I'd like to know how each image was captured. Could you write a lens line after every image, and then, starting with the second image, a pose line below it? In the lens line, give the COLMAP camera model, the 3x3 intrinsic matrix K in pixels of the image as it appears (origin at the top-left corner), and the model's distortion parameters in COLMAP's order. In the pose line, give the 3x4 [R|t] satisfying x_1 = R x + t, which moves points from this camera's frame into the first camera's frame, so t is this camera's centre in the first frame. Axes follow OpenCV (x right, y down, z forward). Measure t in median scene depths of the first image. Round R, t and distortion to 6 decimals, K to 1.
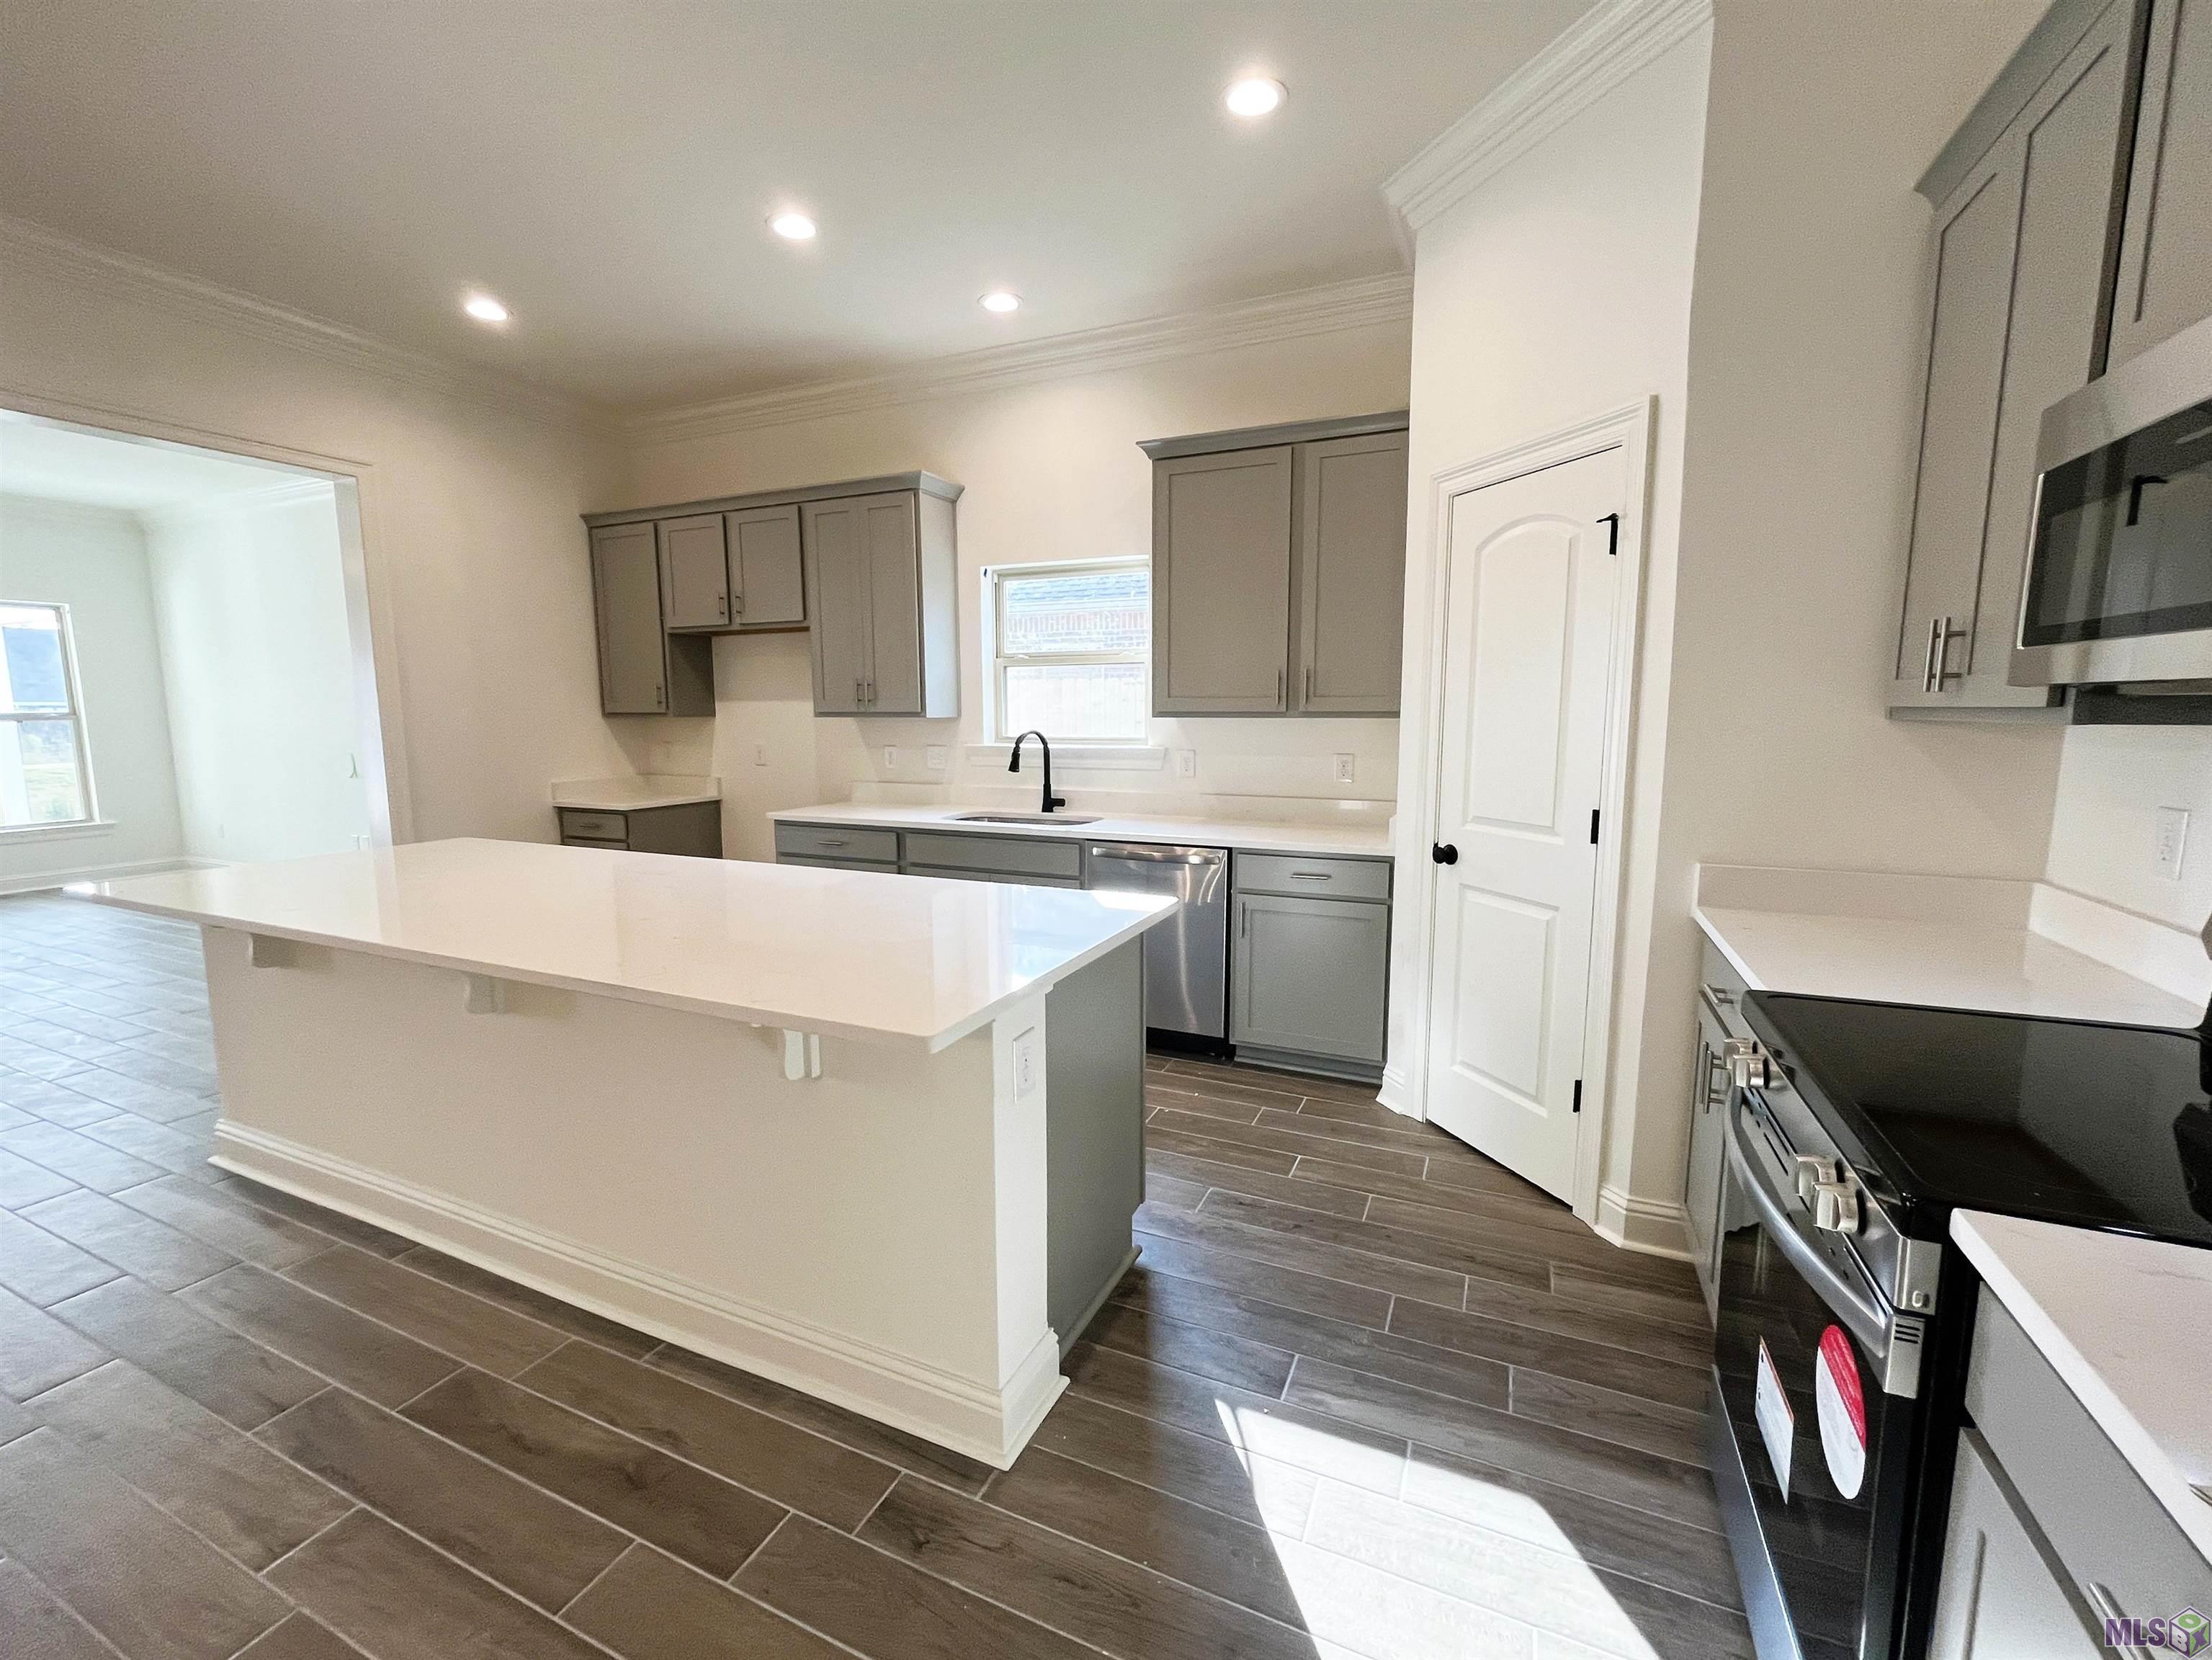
lens RADIAL K [[915.5, 0, 1112.2], [0, 915.5, 830.6], [0, 0, 1]] dist [-0.005753, -0.000183]
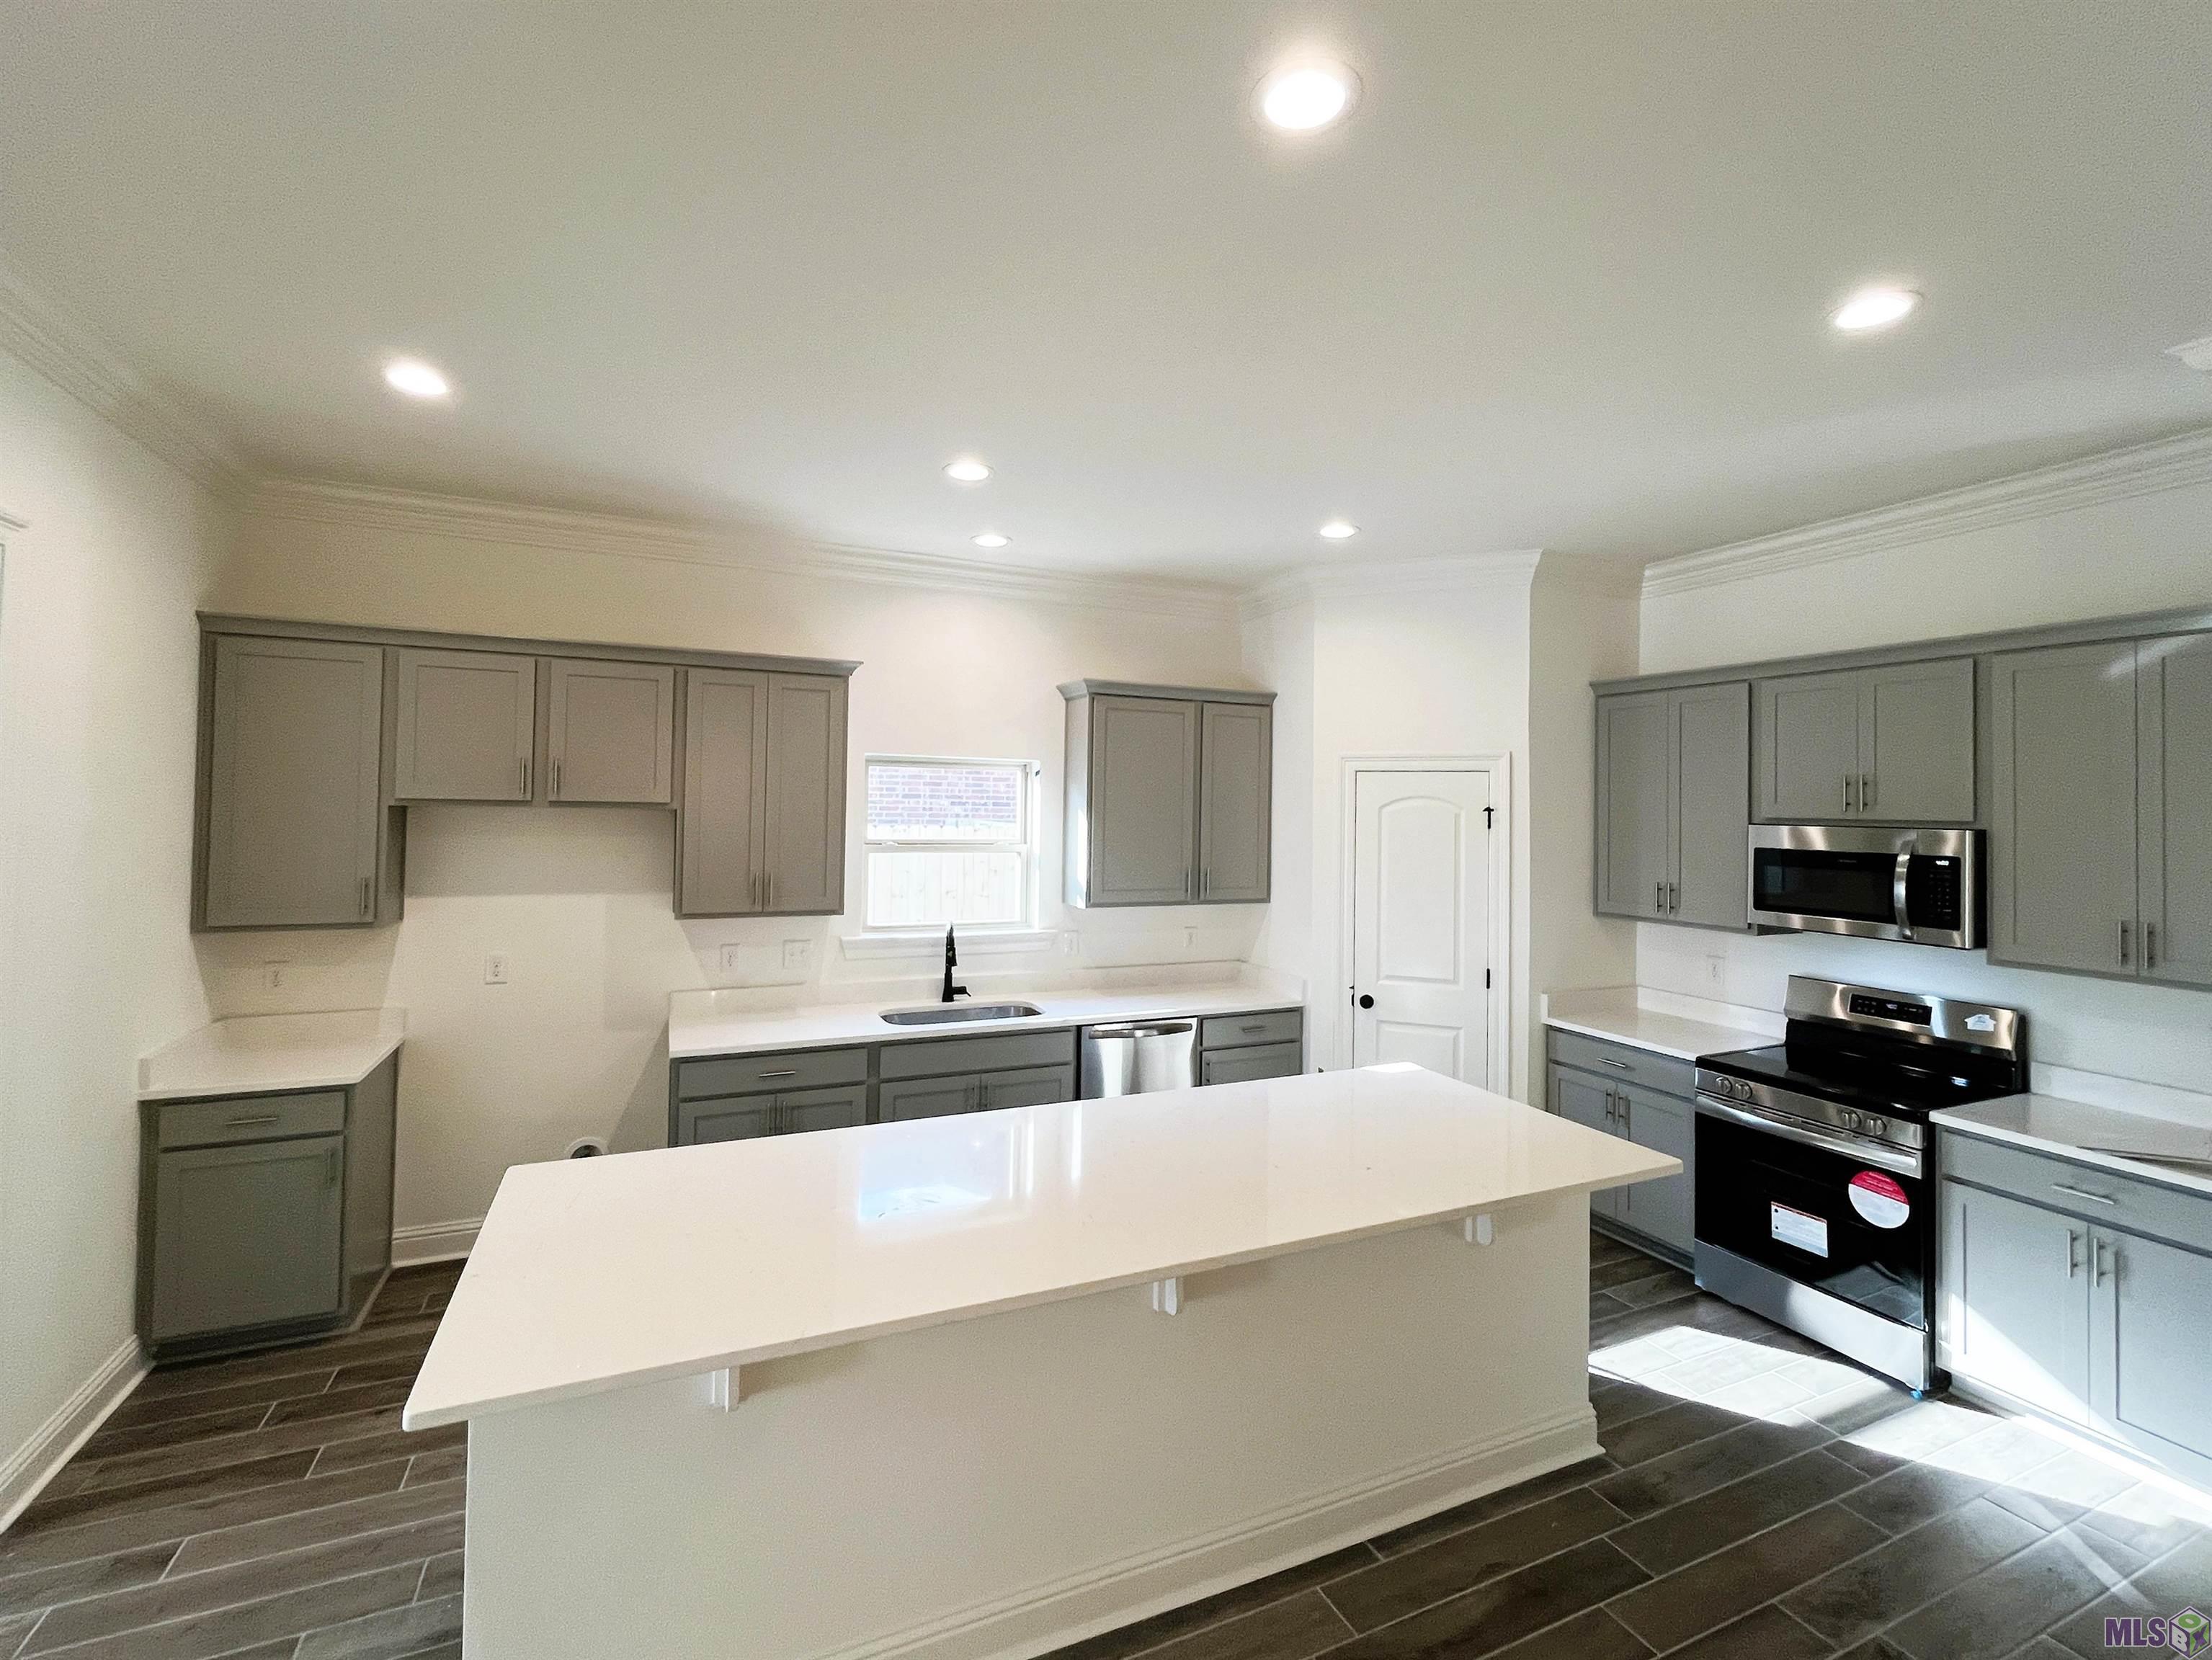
lens RADIAL K [[964.3, 0, 1094.3], [0, 964.3, 788.5], [0, 0, 1]] dist [-0.002720, -0.000462]
pose [[0.671638, 0.029511, 0.740292, -0.902130], [0.080153, 0.990447, -0.112204, -0.144361], [-0.736531, 0.134697, 0.662856, 0.181980]]
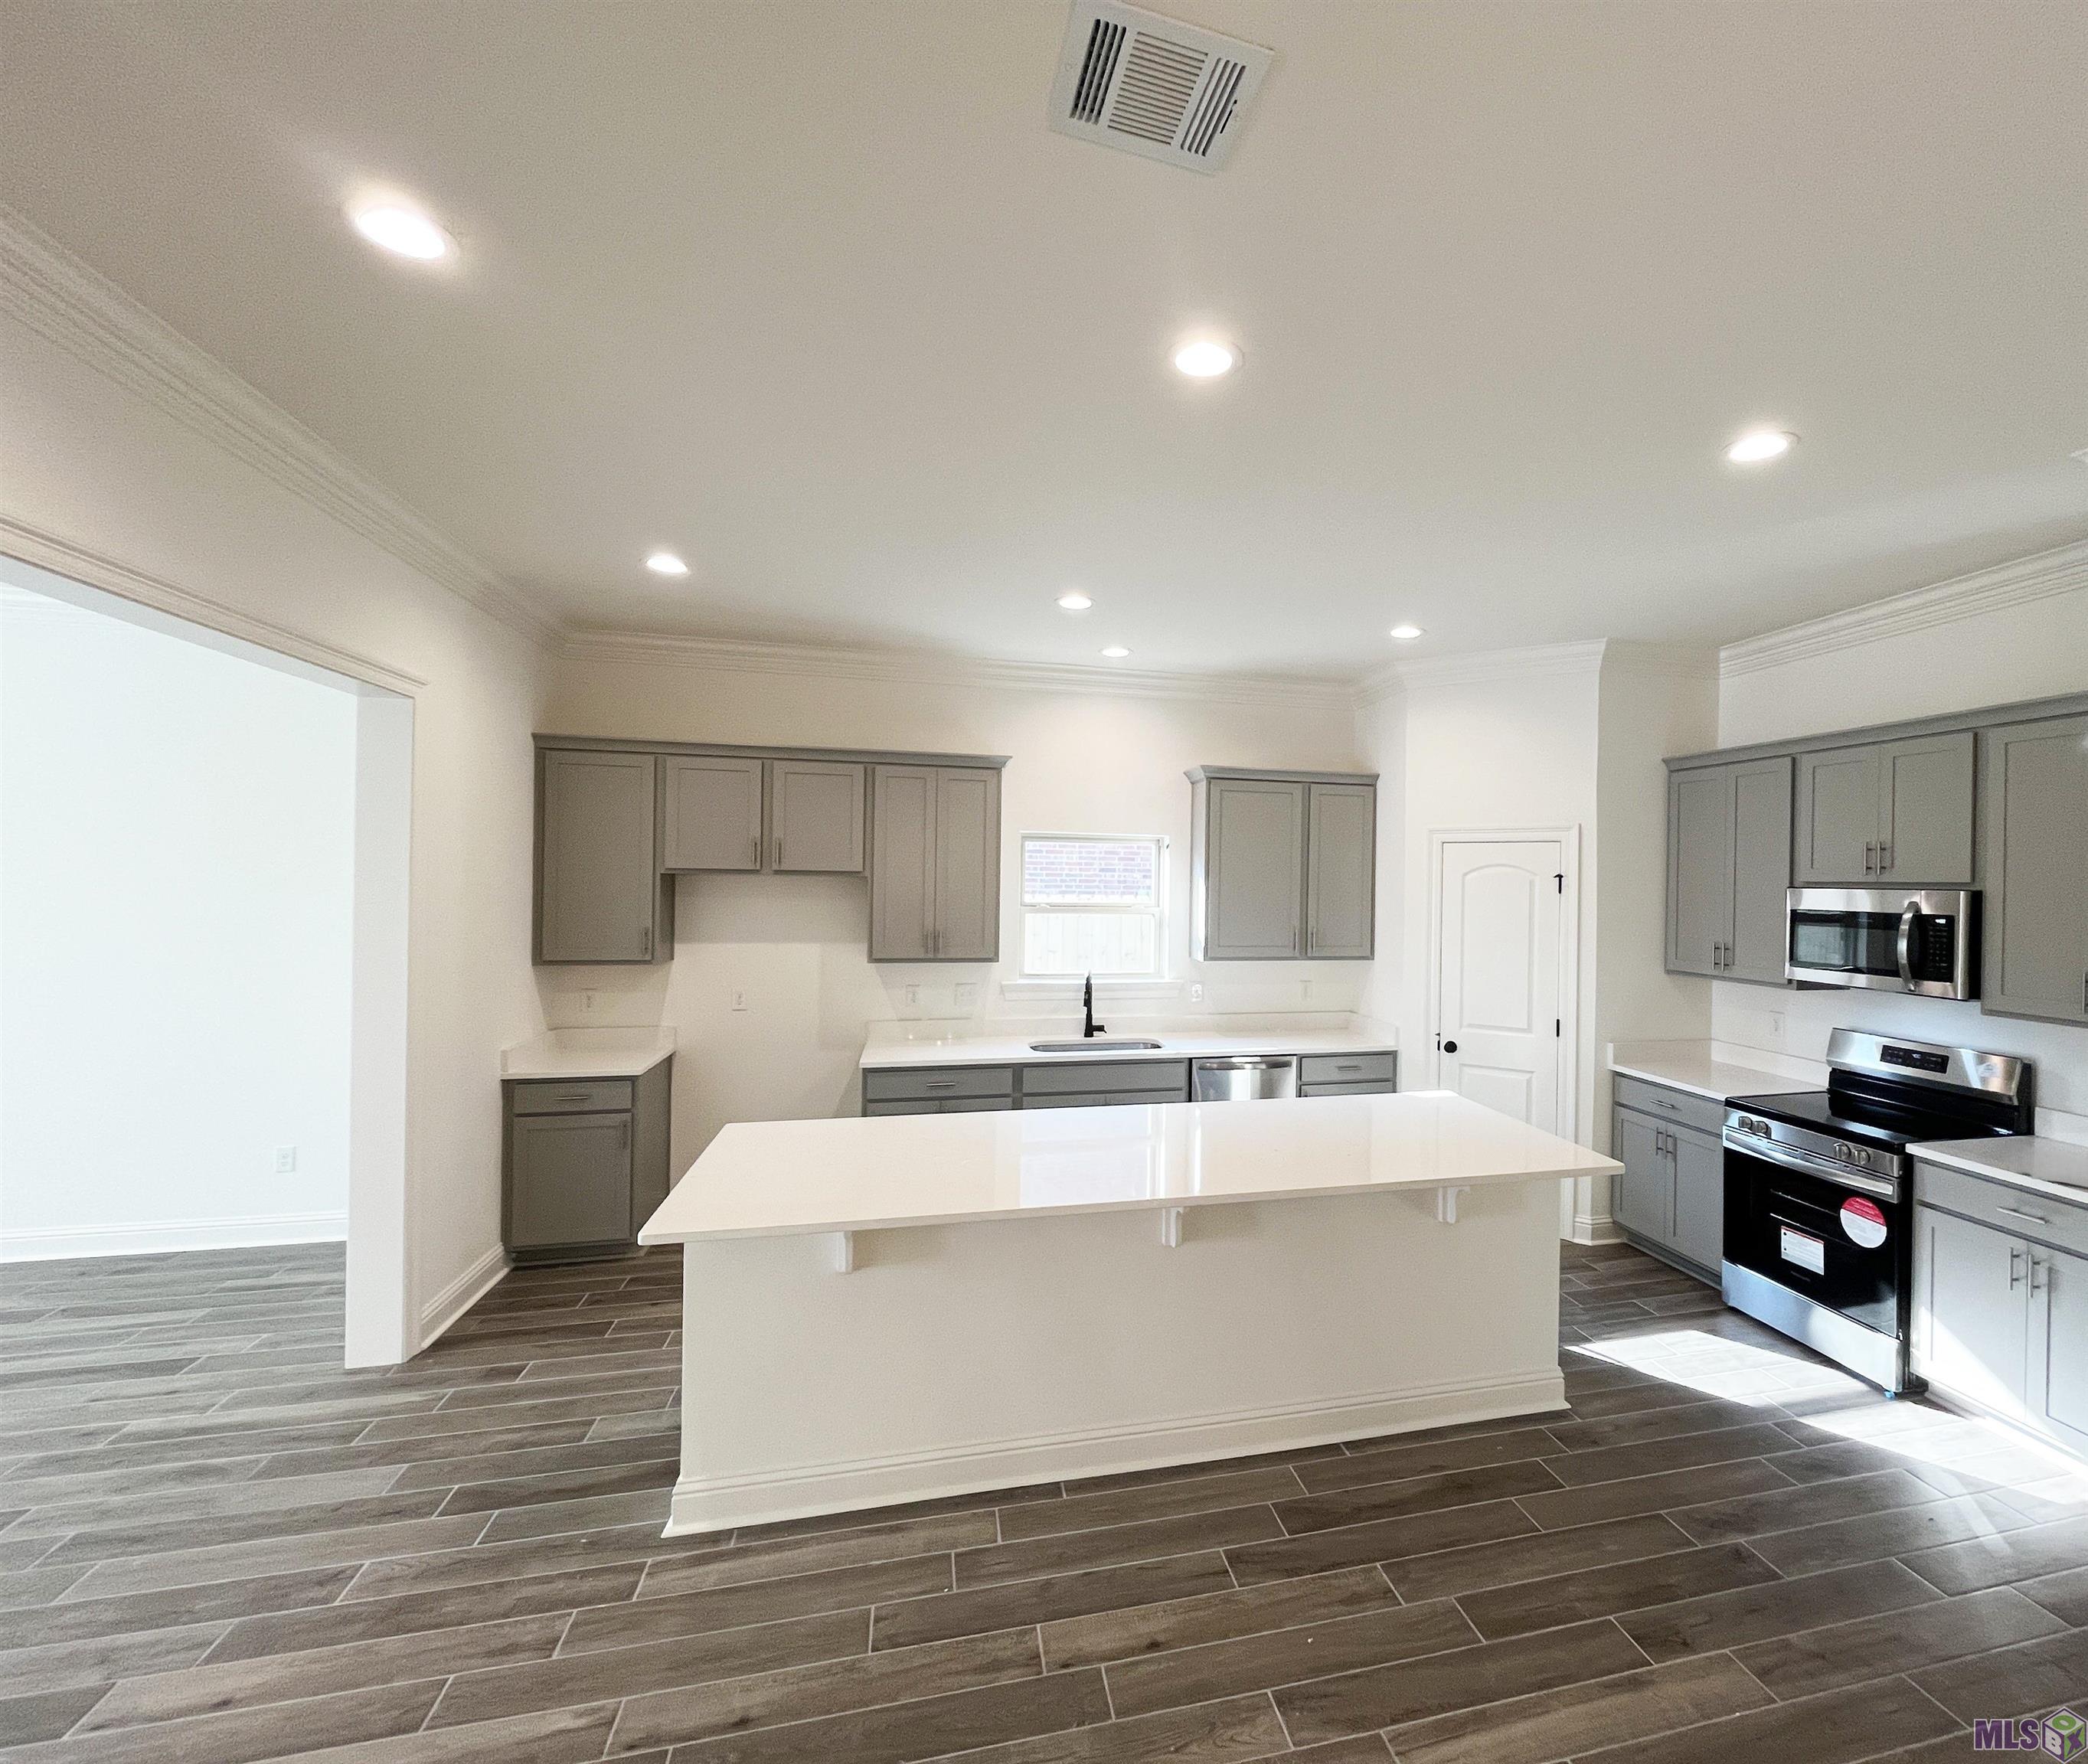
lens RADIAL K [[936.4, 0, 1166.7], [0, 936.4, 882.1], [0, 0, 1]] dist [-0.001936, -0.001005]
pose [[0.784721, 0.015258, 0.619661, -0.908379], [0.064849, 0.992190, -0.106554, -0.101954], [-0.616448, 0.123800, 0.777603, -0.055010]]
